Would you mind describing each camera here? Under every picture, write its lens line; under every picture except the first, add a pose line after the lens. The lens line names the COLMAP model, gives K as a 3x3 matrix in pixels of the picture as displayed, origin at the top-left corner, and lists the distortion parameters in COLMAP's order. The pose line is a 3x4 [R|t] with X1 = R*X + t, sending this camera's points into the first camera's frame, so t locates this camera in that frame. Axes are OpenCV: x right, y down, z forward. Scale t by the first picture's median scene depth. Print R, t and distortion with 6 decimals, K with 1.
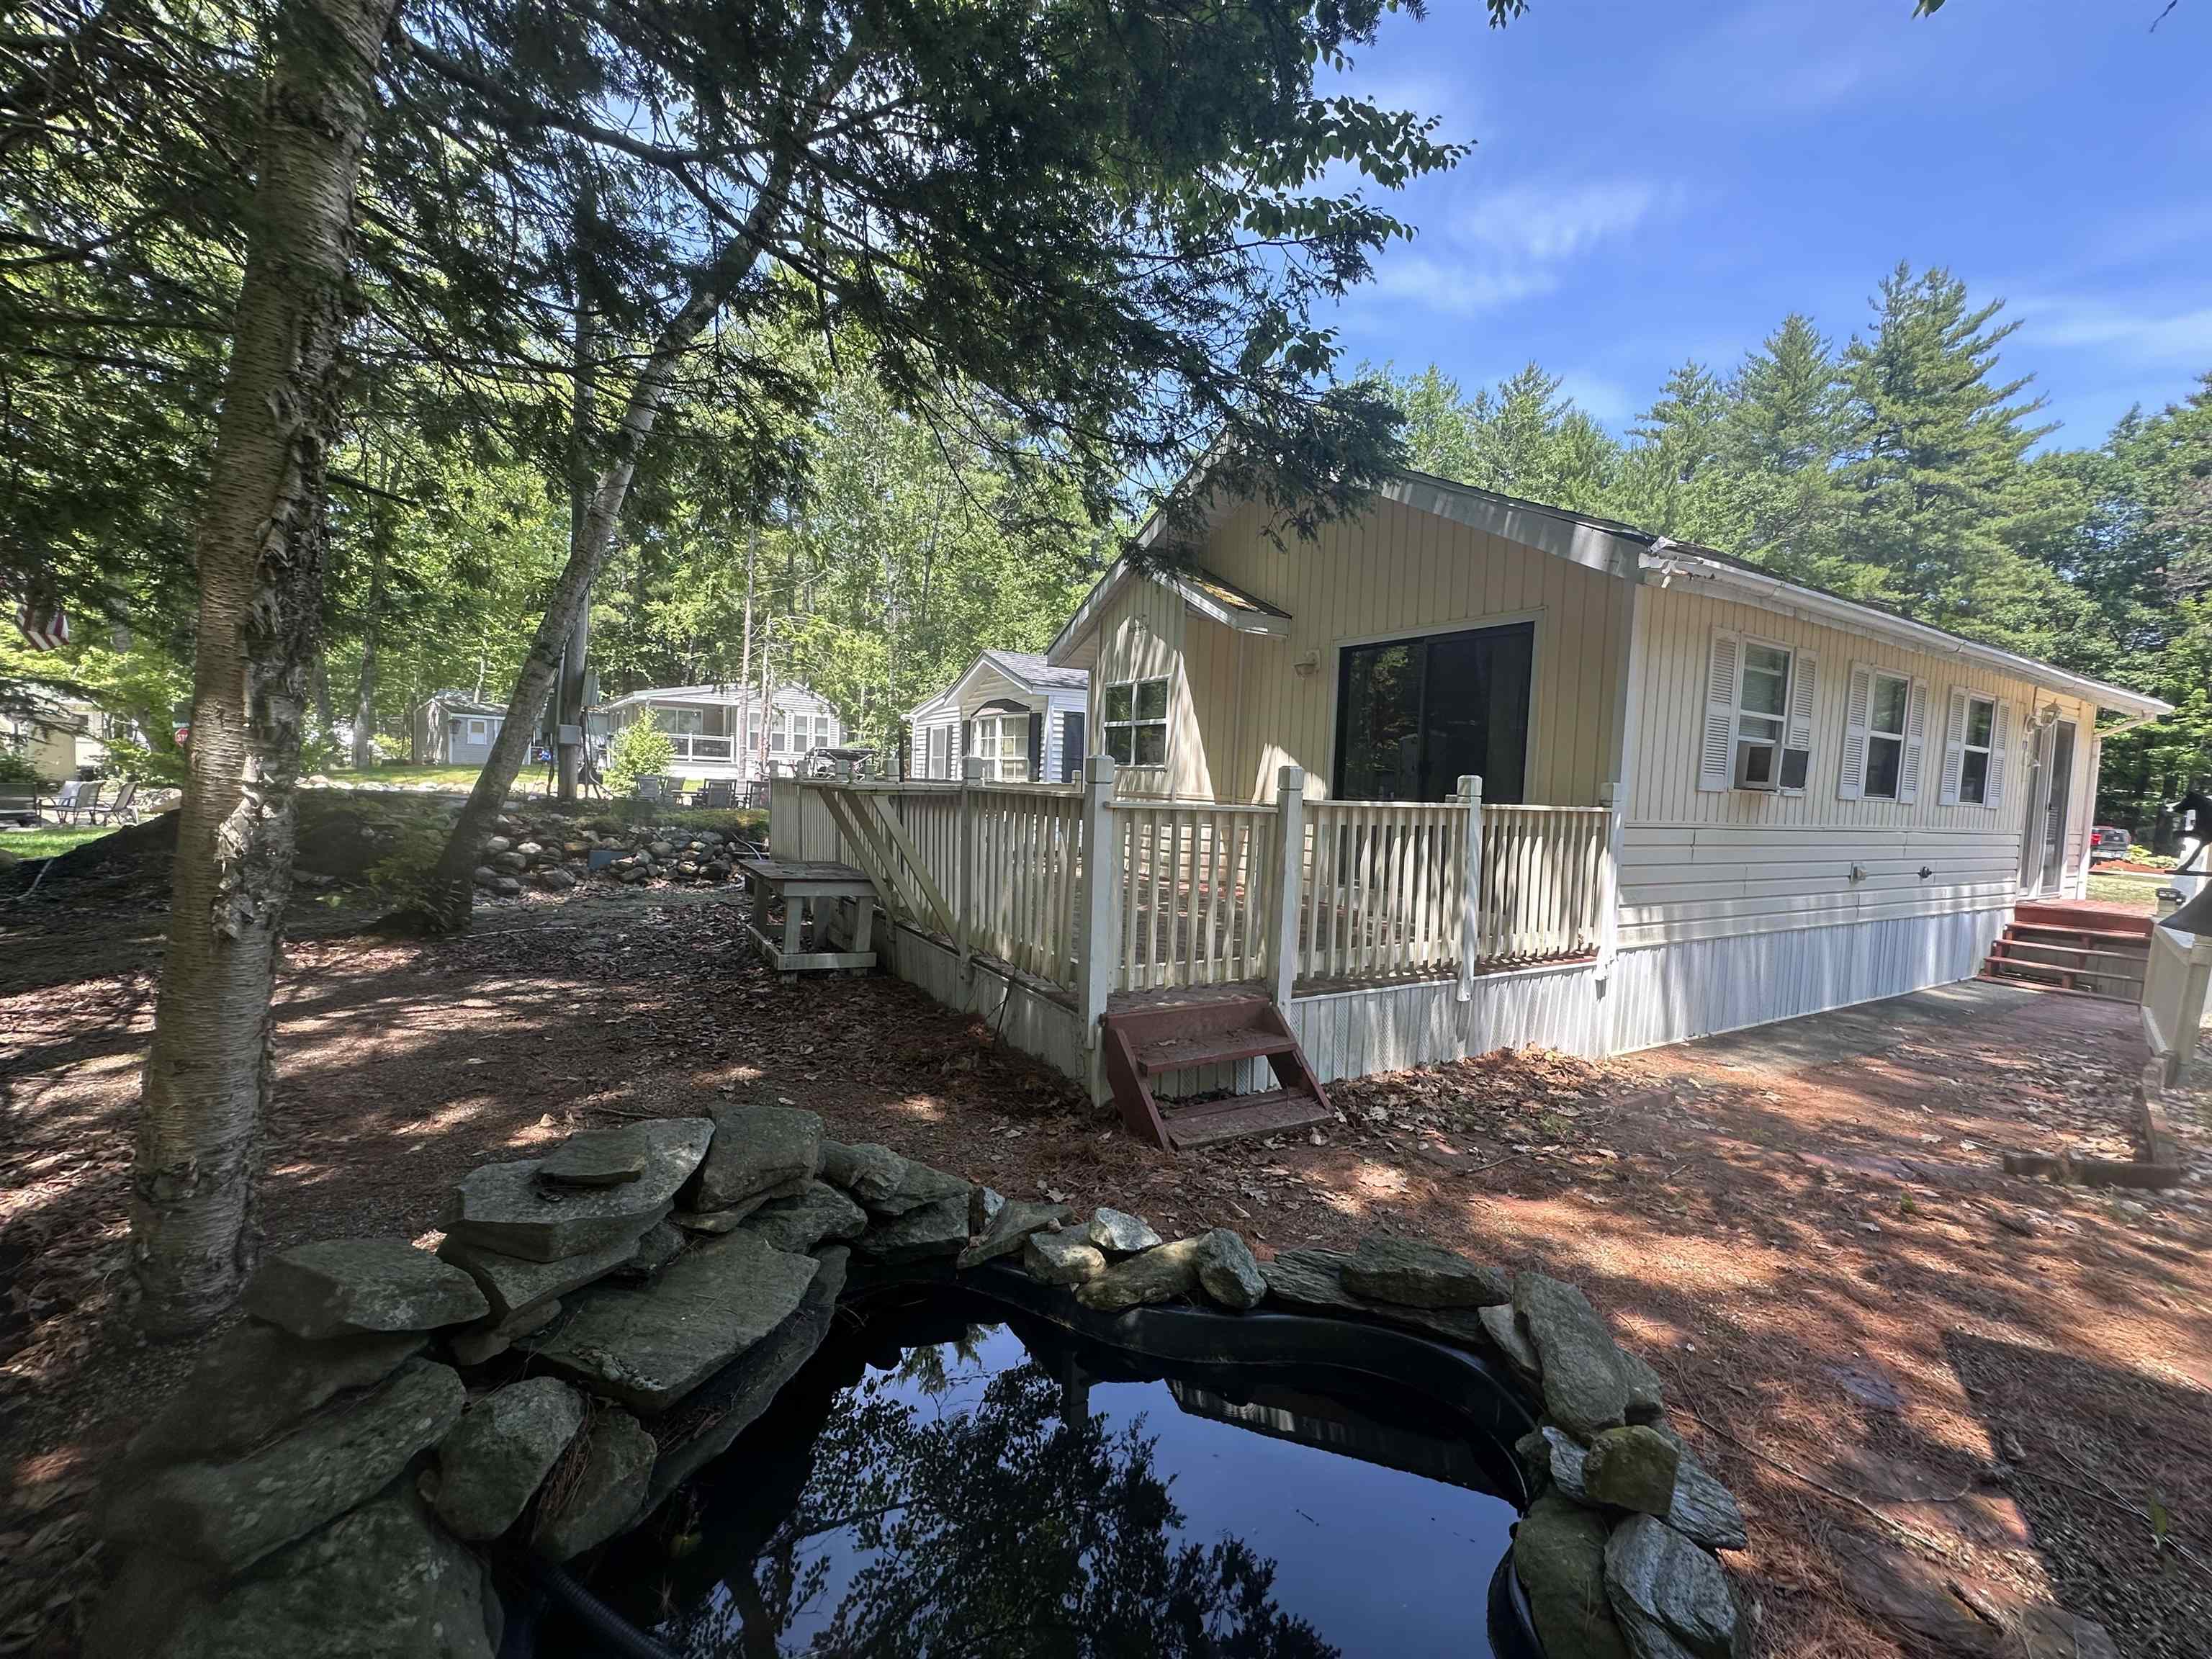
lens RADIAL K [[834.7, 0, 1106.0], [0, 834.7, 829.5], [0, 0, 1]] dist [-0.000229, -0.000013]
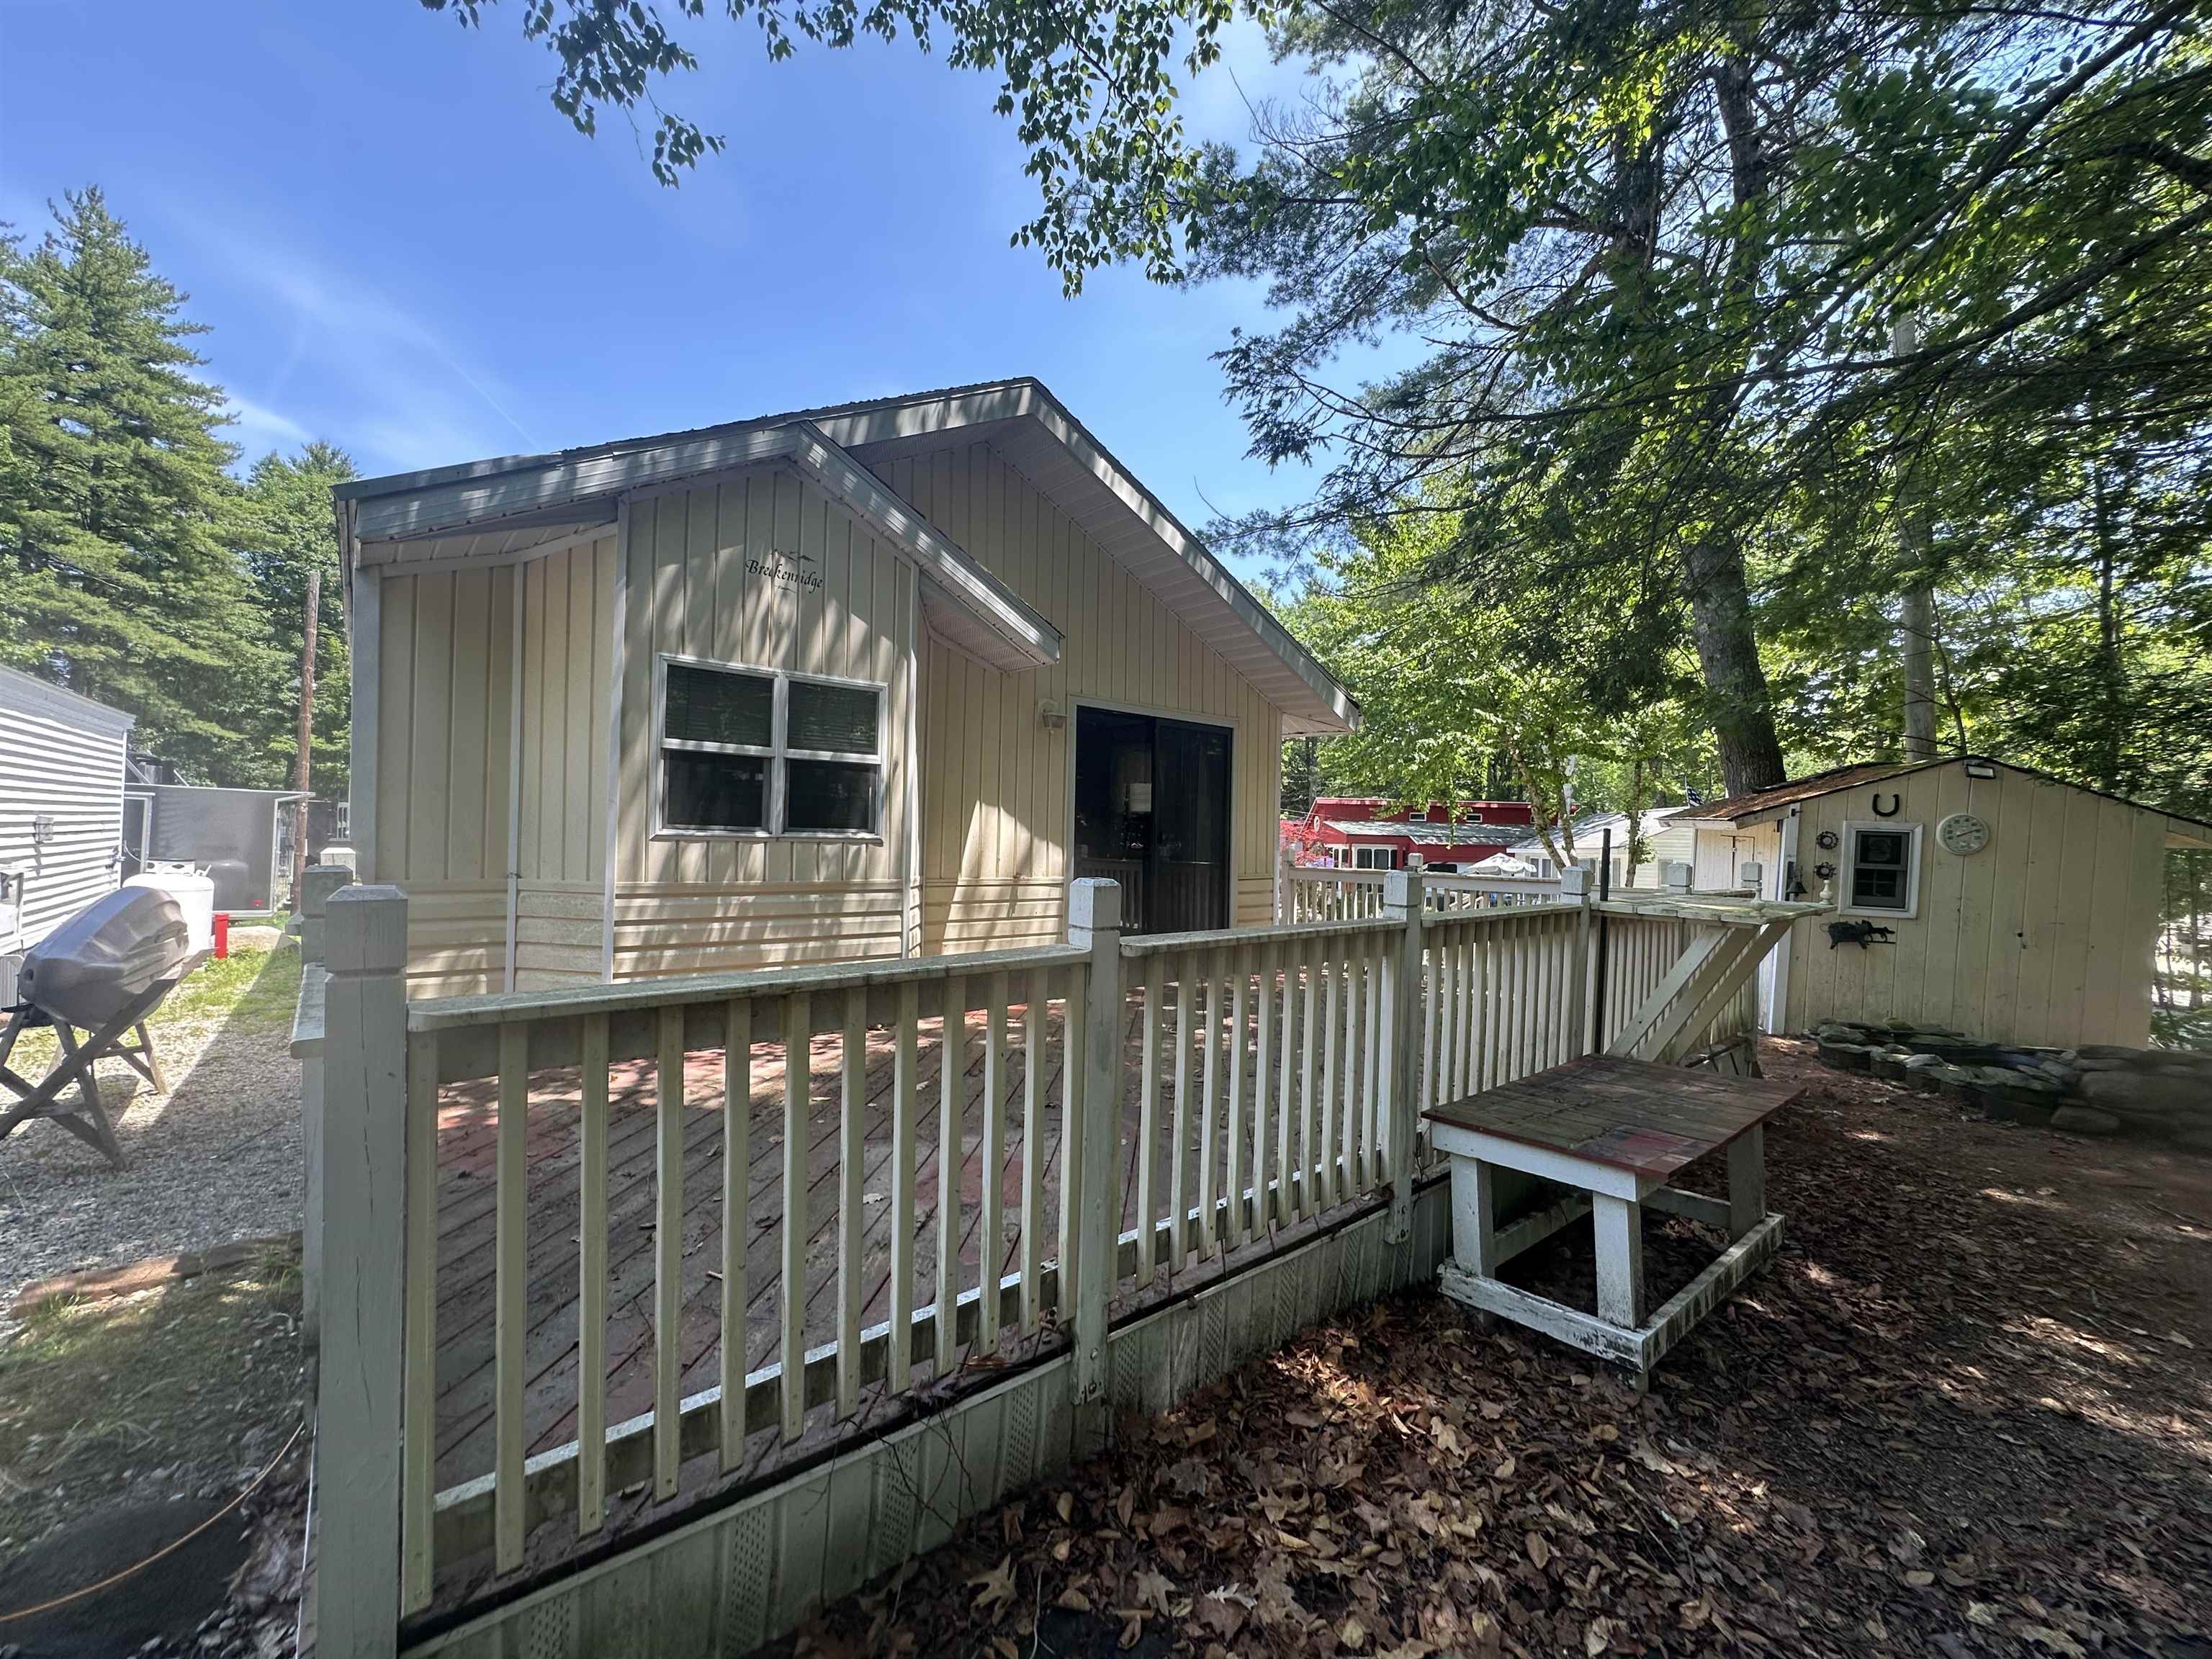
lens RADIAL K [[834.7, 0, 1106.0], [0, 834.7, 829.5], [0, 0, 1]] dist [-0.000229, -0.000013]
pose [[-0.143622, -0.028972, 0.989208, -0.827547], [0.046255, 0.998282, 0.035954, -0.146314], [-0.988551, 0.050920, -0.142036, 1.437326]]
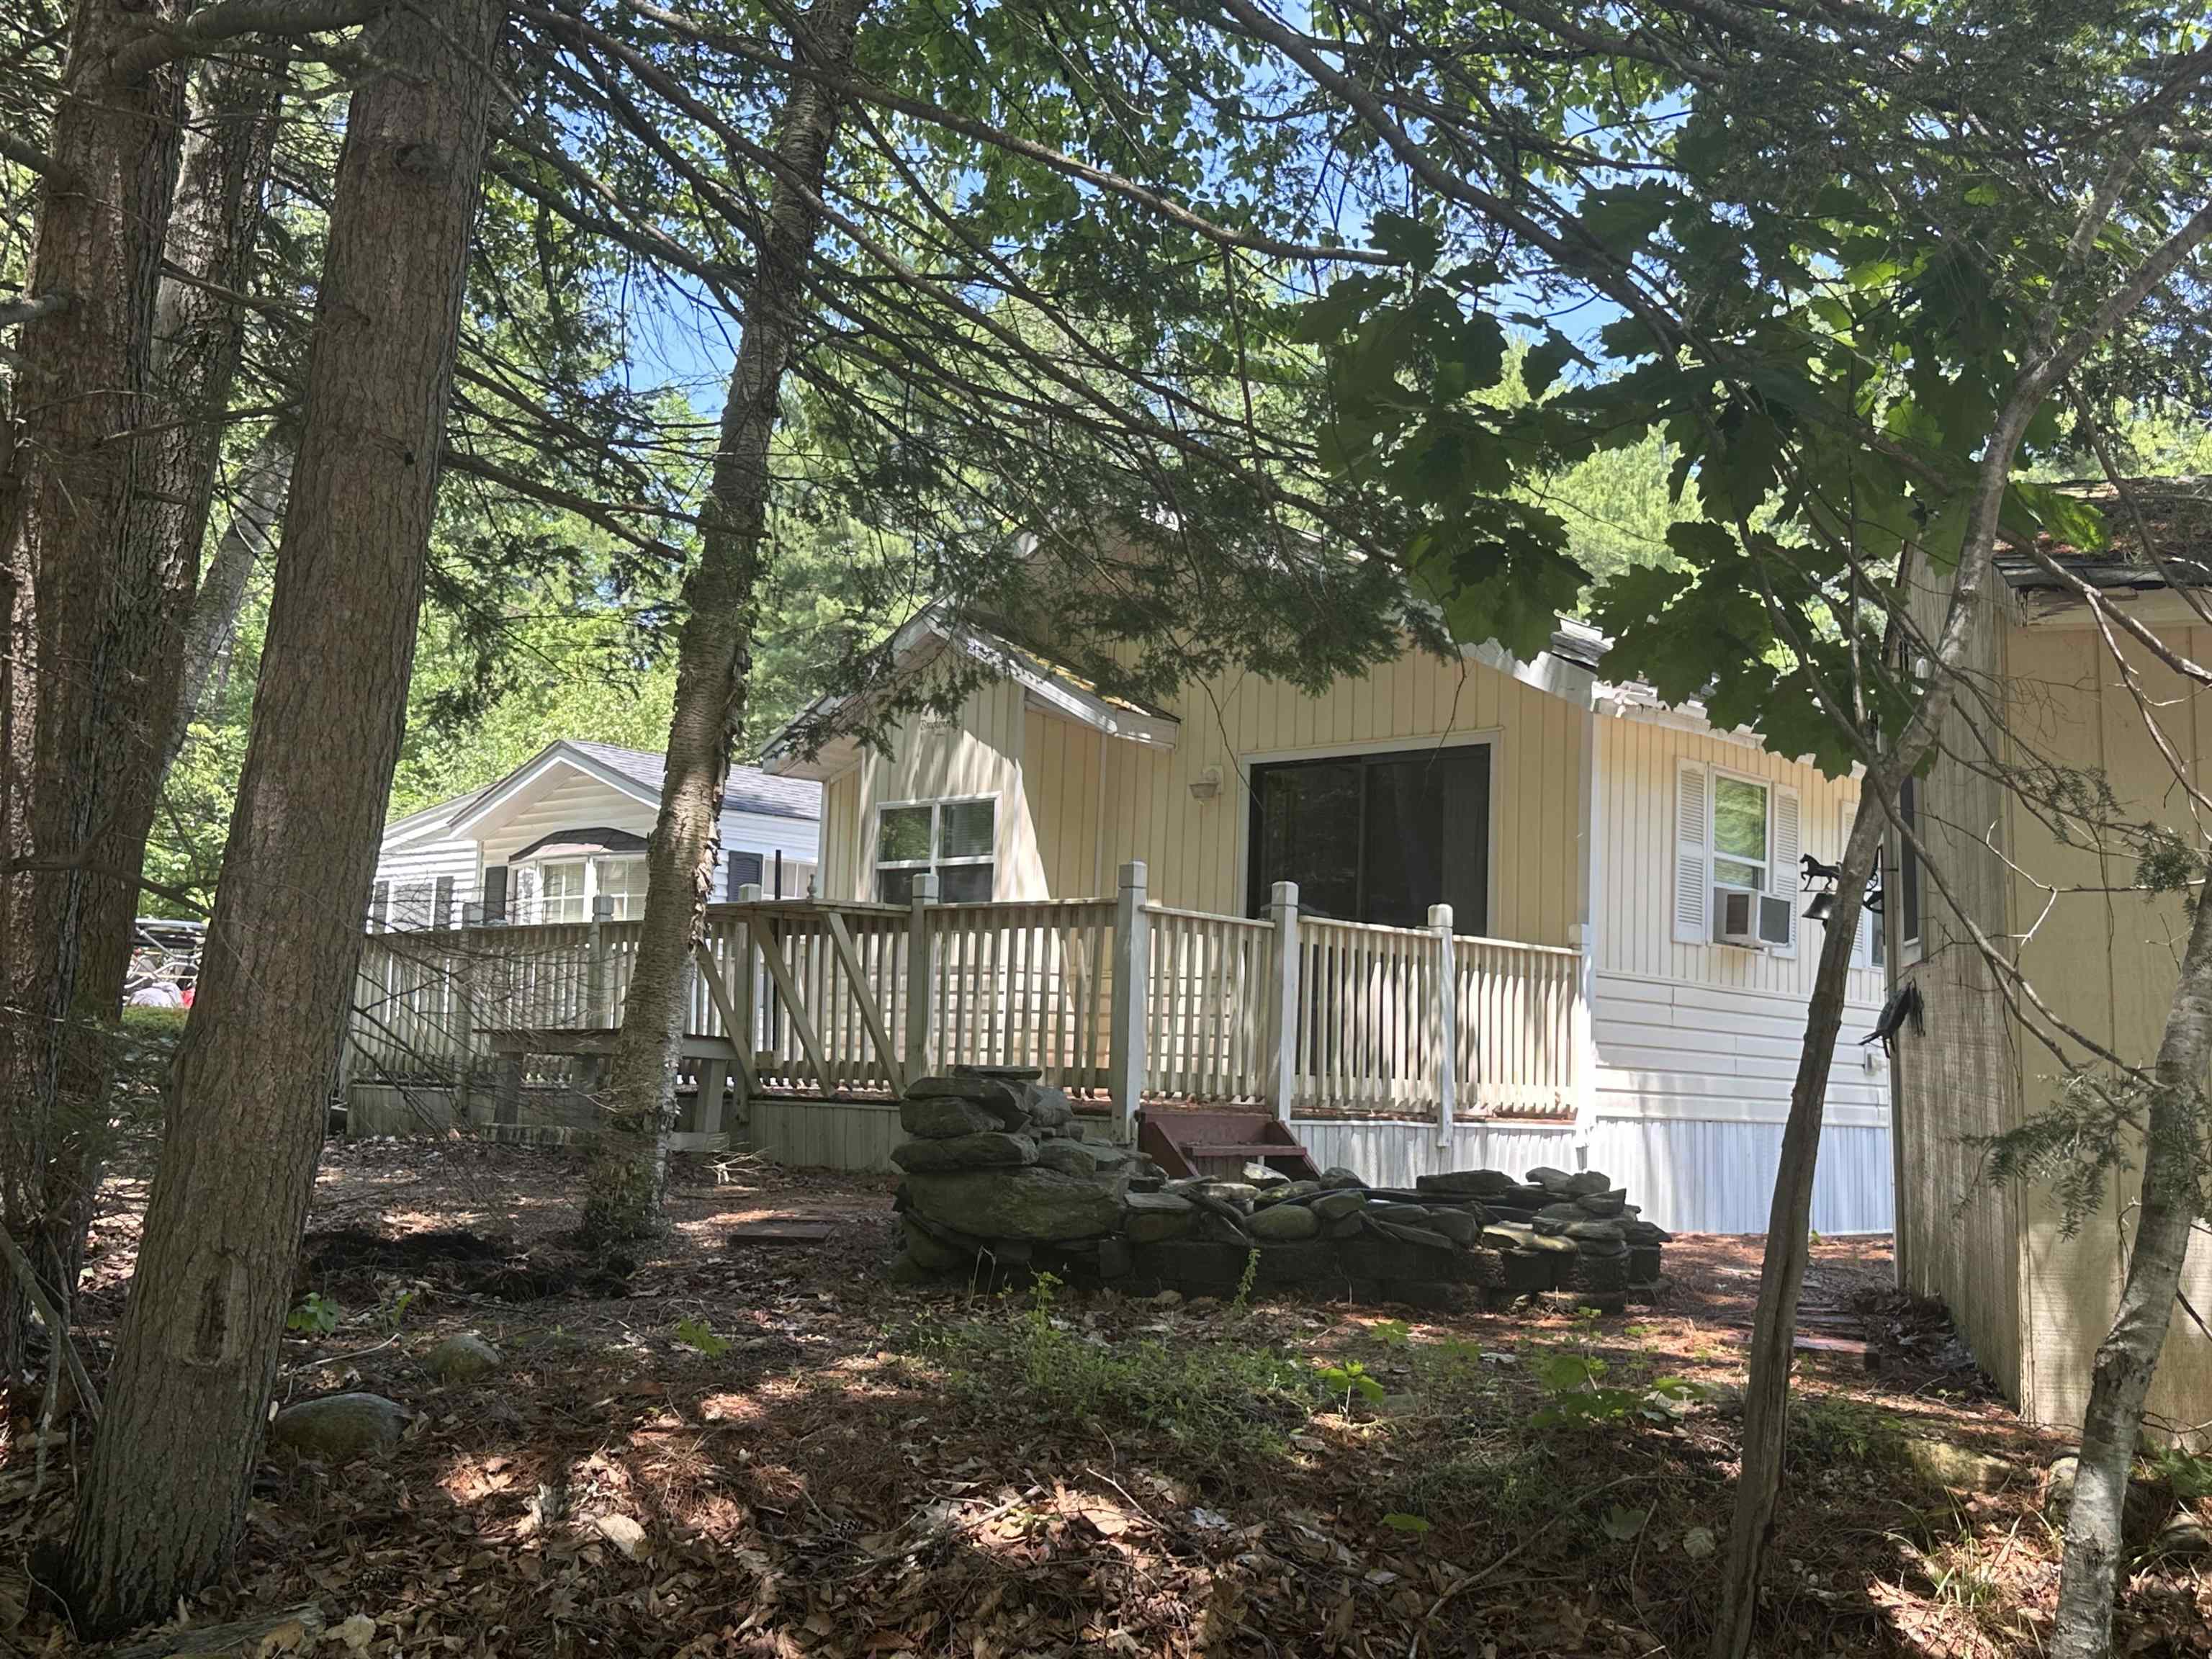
lens RADIAL K [[2185.3, 0, 1106.0], [0, 2185.3, 829.5], [0, 0, 1]] dist [0.010118, 0.002406]
pose [[0.955675, 0.023932, 0.293449, -0.561868], [0.025739, 0.986084, -0.164243, 0.213934], [-0.293296, 0.164516, 0.941760, -1.062558]]
